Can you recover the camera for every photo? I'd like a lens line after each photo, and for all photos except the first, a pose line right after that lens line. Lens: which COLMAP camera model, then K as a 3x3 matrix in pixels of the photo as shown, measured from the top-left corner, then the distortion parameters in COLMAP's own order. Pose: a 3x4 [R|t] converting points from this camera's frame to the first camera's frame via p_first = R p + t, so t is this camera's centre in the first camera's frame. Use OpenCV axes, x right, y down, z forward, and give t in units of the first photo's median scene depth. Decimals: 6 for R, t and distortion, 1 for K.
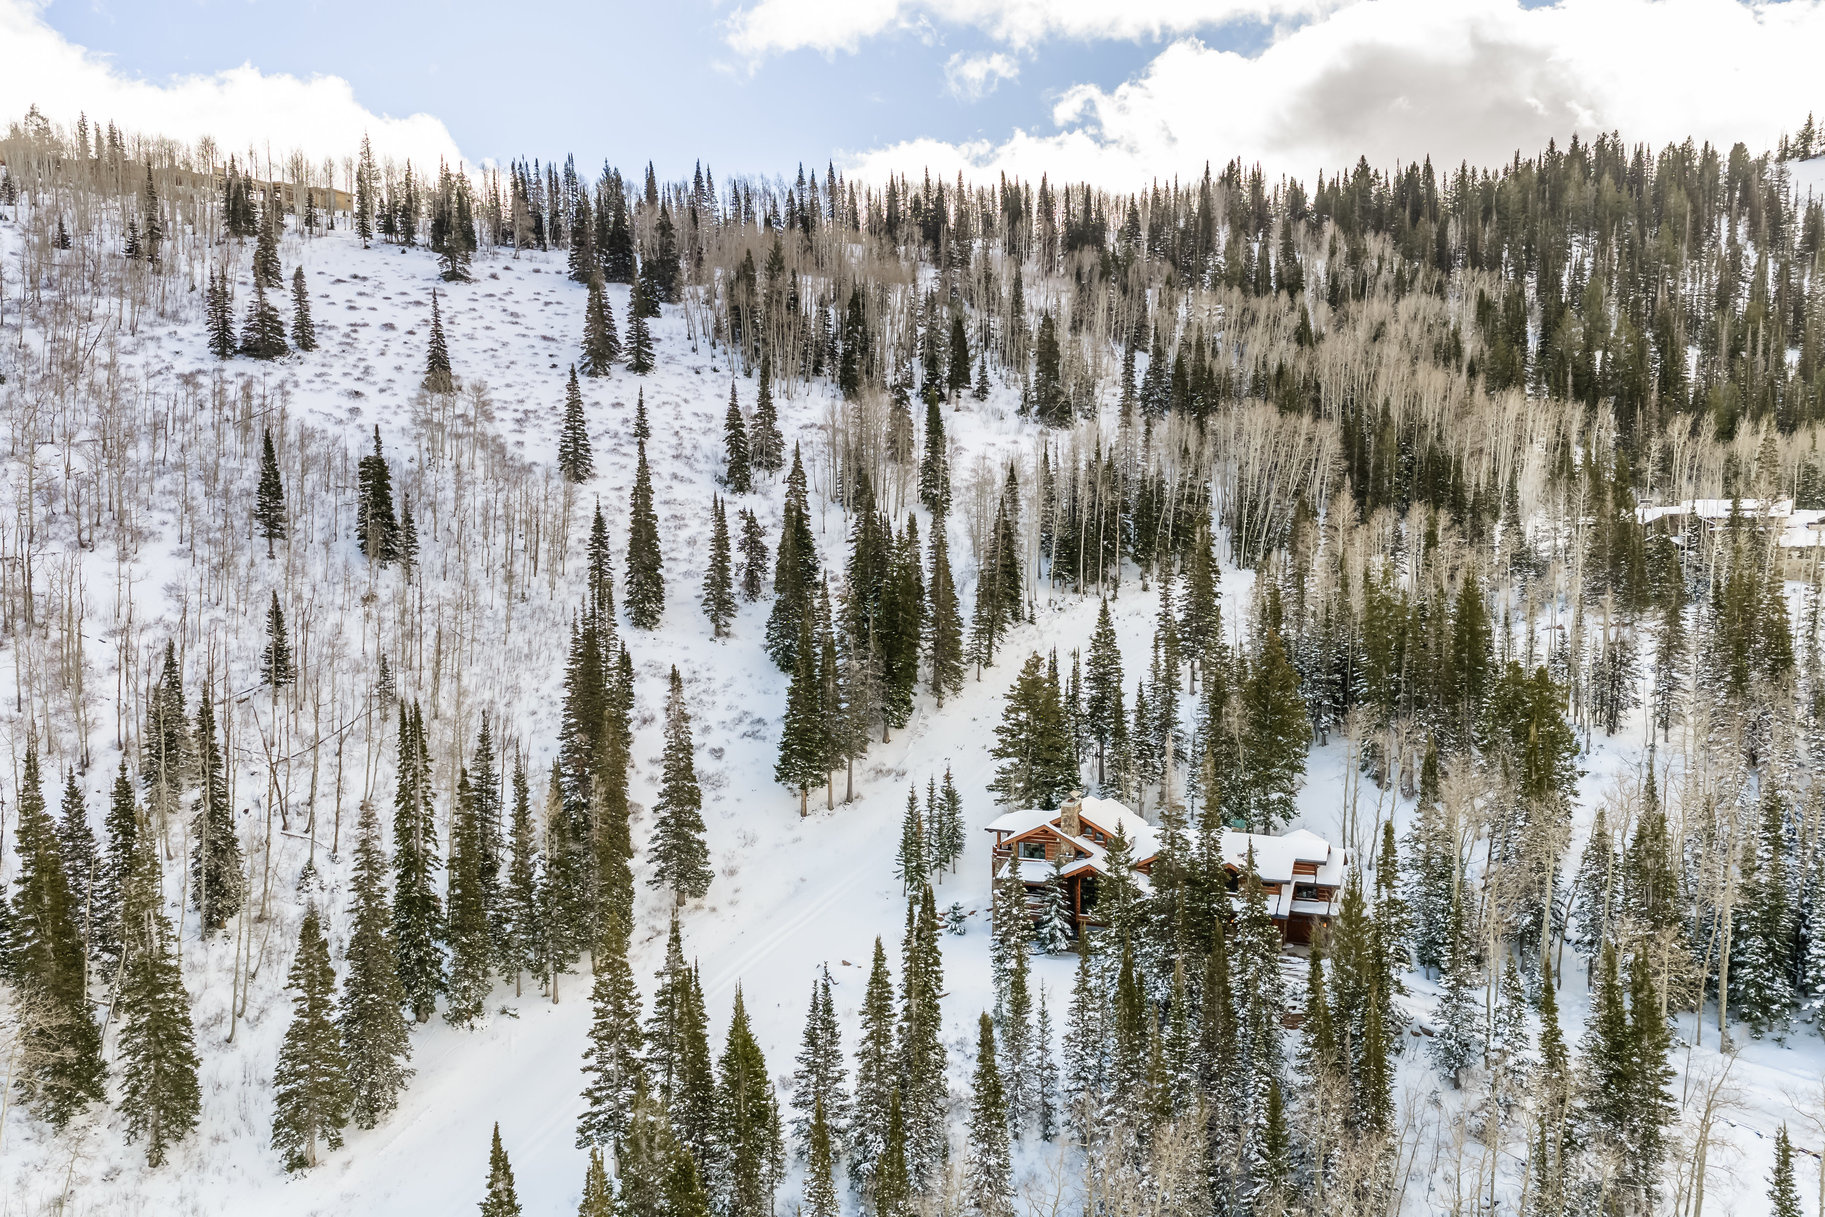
lens RADIAL K [[1548.8, 0, 915.0], [0, 1548.8, 601.6], [0, 0, 1]] dist [0.100563, -0.007637]
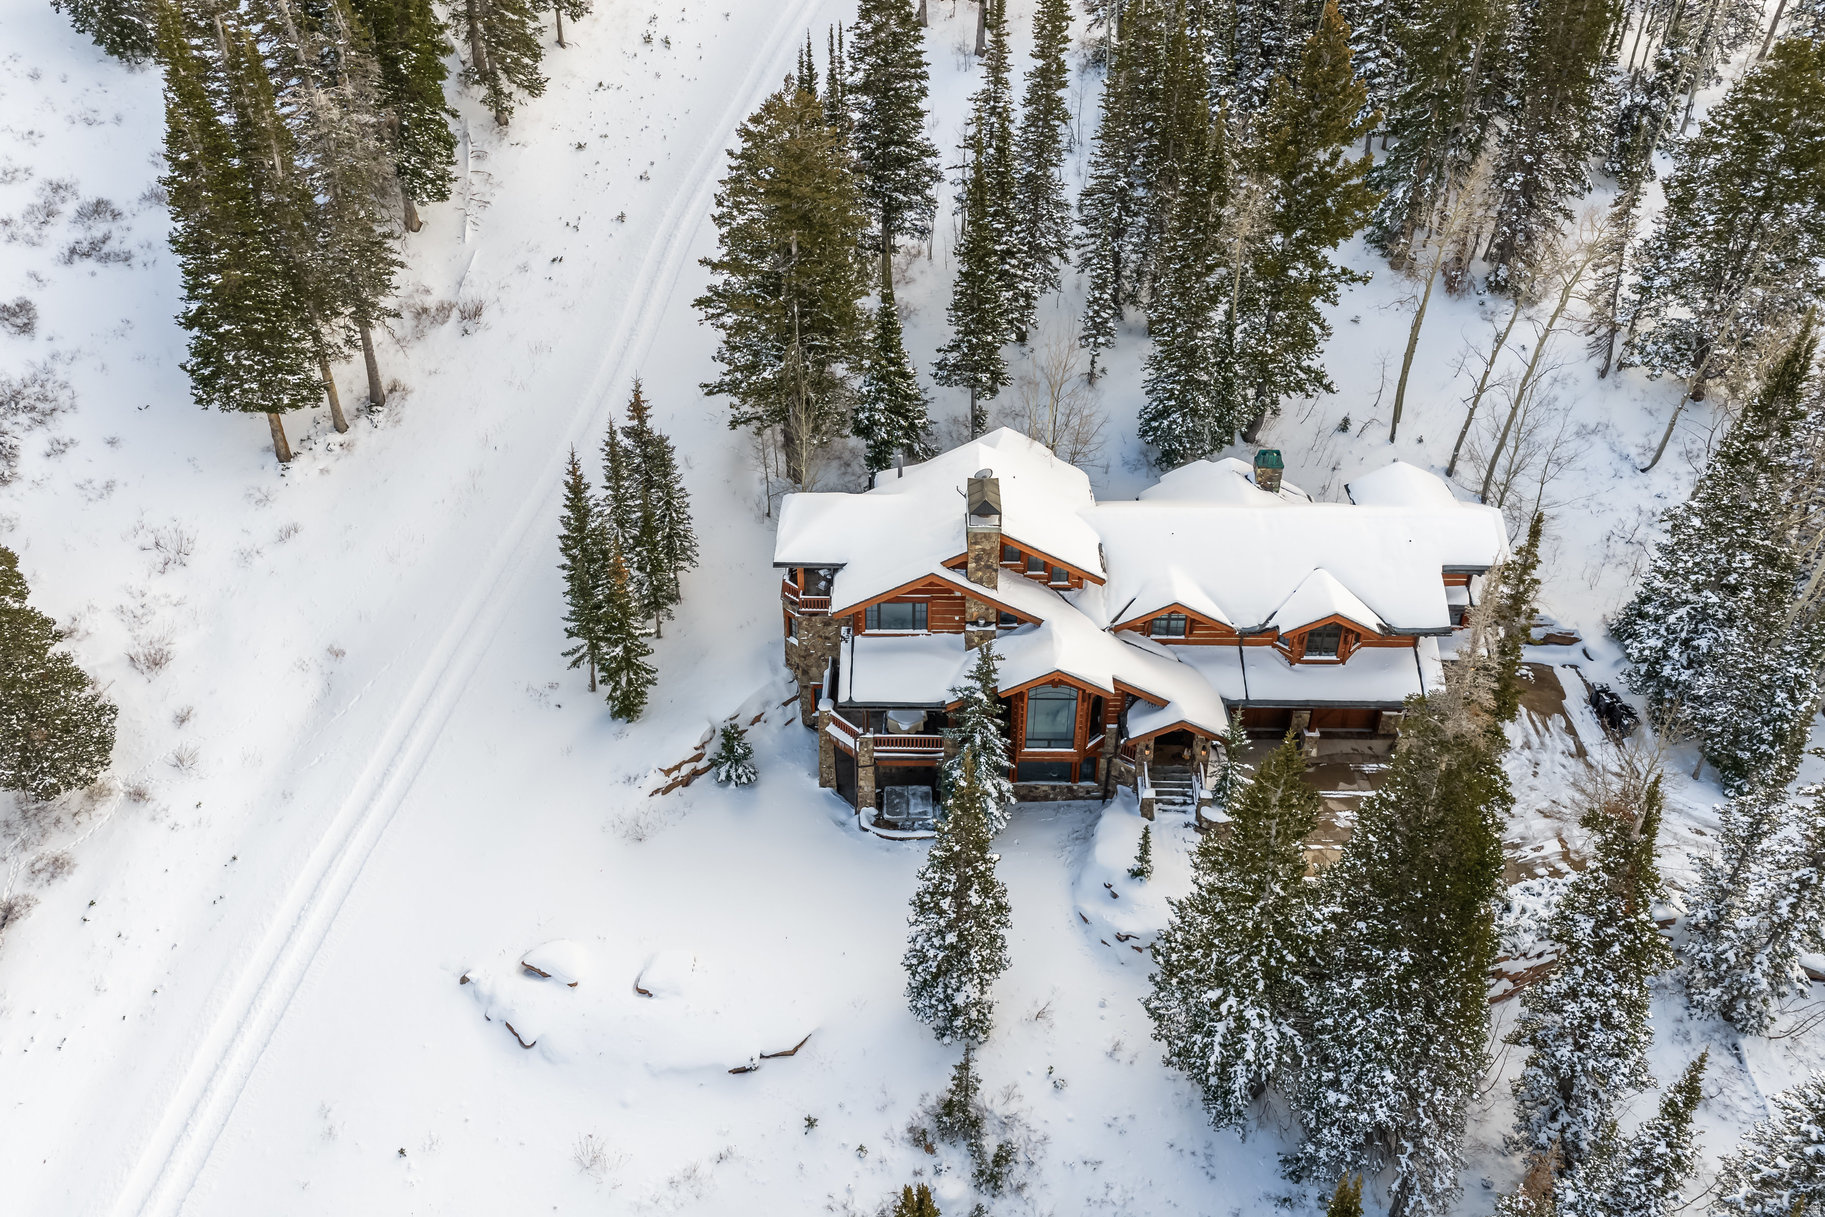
lens RADIAL K [[1548.8, 0, 913.4], [0, 1548.8, 614.3], [0, 0, 1]] dist [0.100563, -0.007637]
pose [[0.934258, -0.195441, 0.298270, -0.044609], [0.013456, 0.855158, 0.518193, -0.059043], [-0.356344, -0.480113, 0.801568, 0.526295]]
